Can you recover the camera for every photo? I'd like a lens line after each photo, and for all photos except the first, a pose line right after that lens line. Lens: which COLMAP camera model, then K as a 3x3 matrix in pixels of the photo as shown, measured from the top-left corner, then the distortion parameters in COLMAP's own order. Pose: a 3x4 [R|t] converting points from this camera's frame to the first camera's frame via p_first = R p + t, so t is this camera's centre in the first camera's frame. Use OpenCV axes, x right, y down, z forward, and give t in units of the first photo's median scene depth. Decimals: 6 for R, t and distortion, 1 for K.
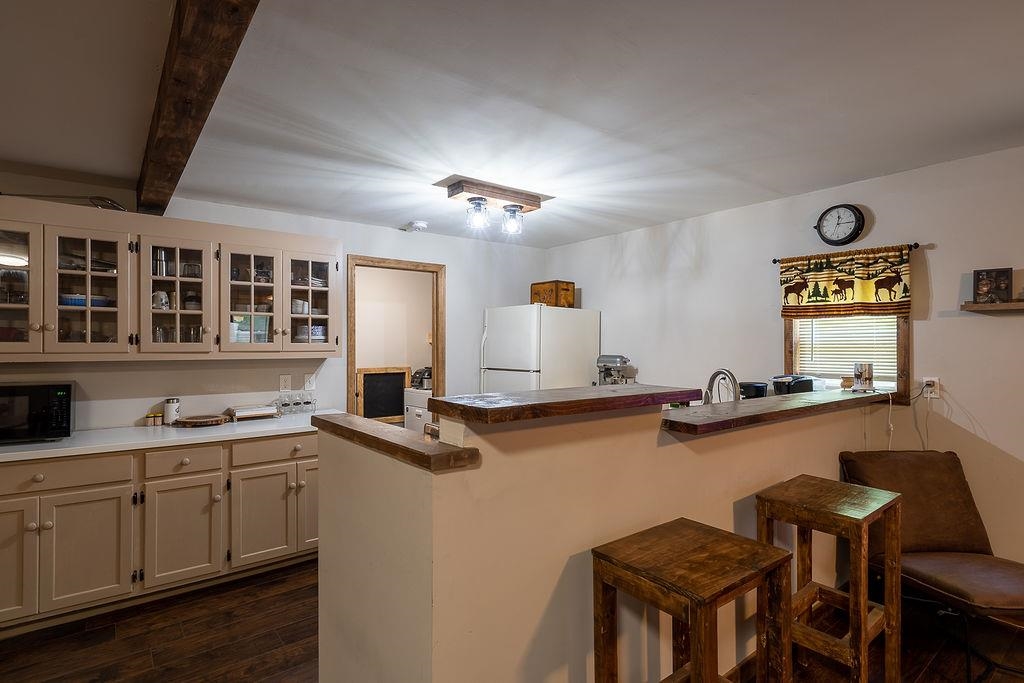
lens RADIAL K [[518.5, 0, 508.8], [0, 518.5, 344.8], [0, 0, 1]] dist [0.000909, 0.000168]
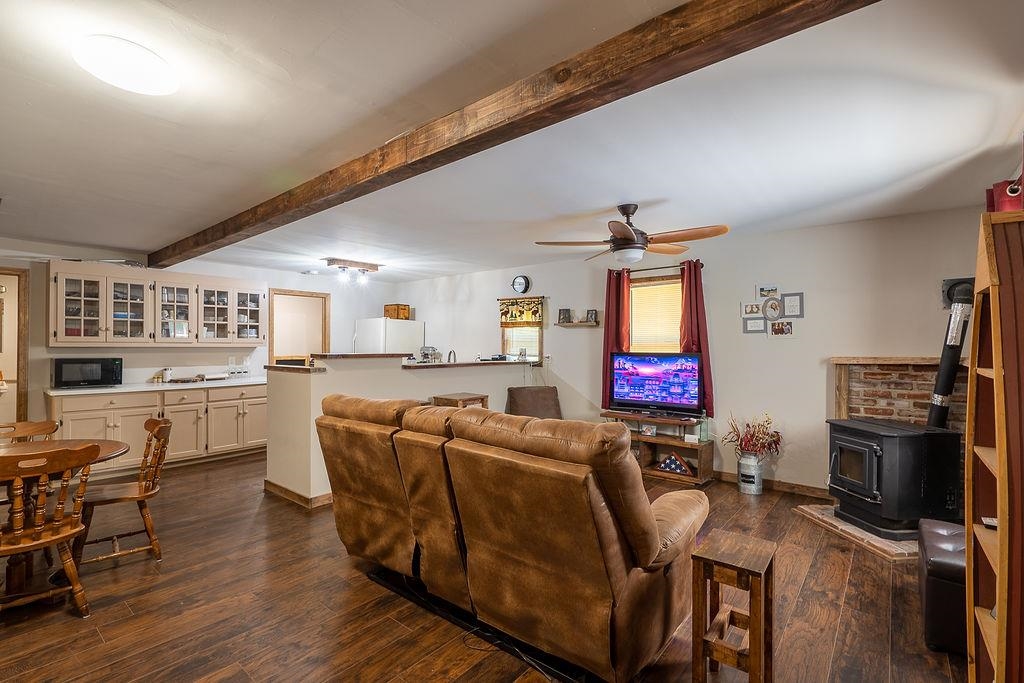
lens RADIAL K [[470.5, 0, 512.0], [0, 470.5, 341.5], [0, 0, 1]] dist [-0.001190, -0.000133]
pose [[0.977272, 0.004422, 0.211945, 0.189170], [-0.002566, 0.999956, -0.009032, 0.021809], [-0.211975, 0.008283, 0.977240, -0.893211]]
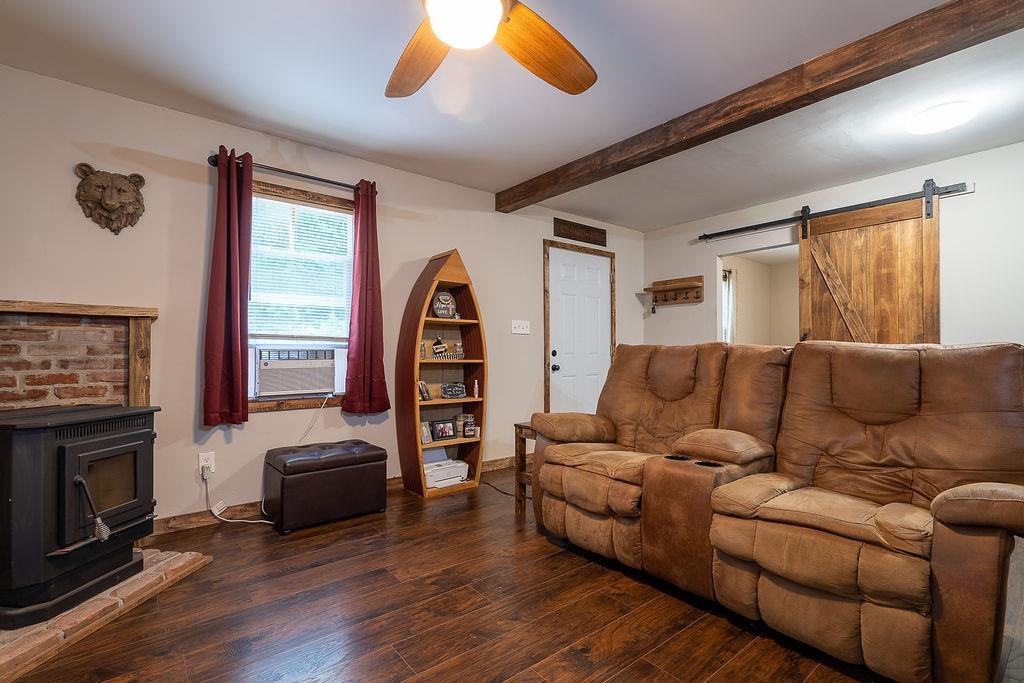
lens RADIAL K [[465.5, 0, 507.6], [0, 465.5, 339.3], [0, 0, 1]] dist [-0.000273, -0.000060]
pose [[-0.999999, 0.000338, 0.001182, 0.643140], [0.000312, 0.999764, -0.021732, 0.115942], [-0.001189, -0.021732, -0.999763, 0.533818]]
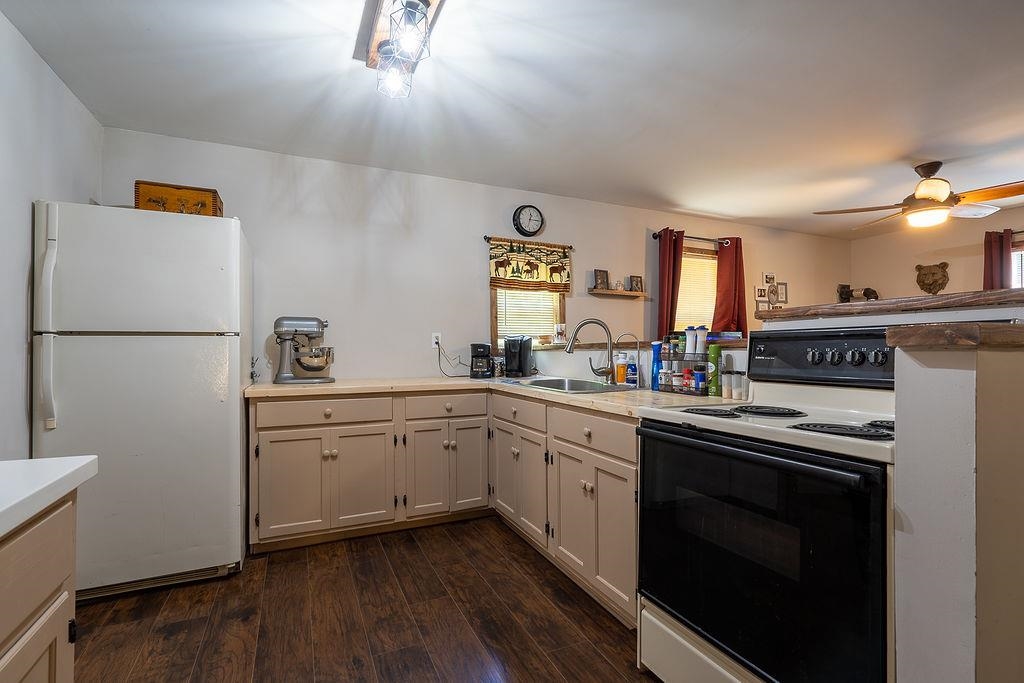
lens RADIAL K [[469.6, 0, 509.7], [0, 469.6, 346.4], [0, 0, 1]] dist [-0.000692, -0.000349]
pose [[0.228600, 0.006590, 0.973498, -0.523007], [0.006498, 0.999944, -0.008295, 0.095590], [-0.973499, 0.008222, 0.228544, 0.773832]]
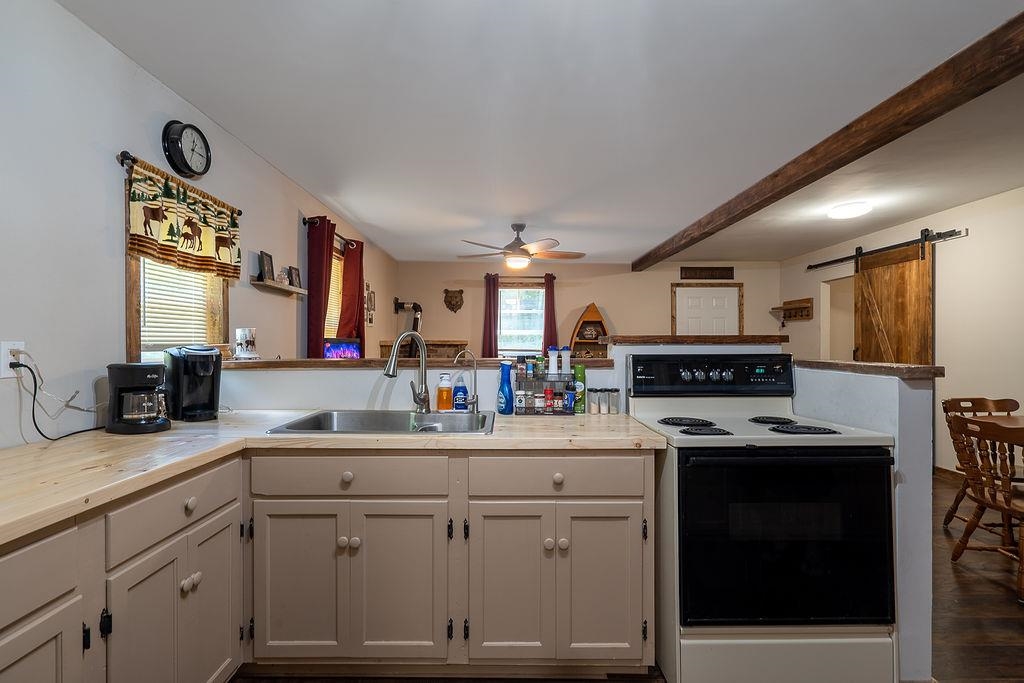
lens RADIAL K [[465.4, 0, 512.0], [0, 465.4, 341.5], [0, 0, 1]] dist [0.000149, 0.000213]
pose [[-0.791183, 0.003509, 0.611569, -0.168137], [0.002436, 0.999994, -0.002586, 0.056624], [-0.611574, -0.000556, -0.791187, 1.246955]]
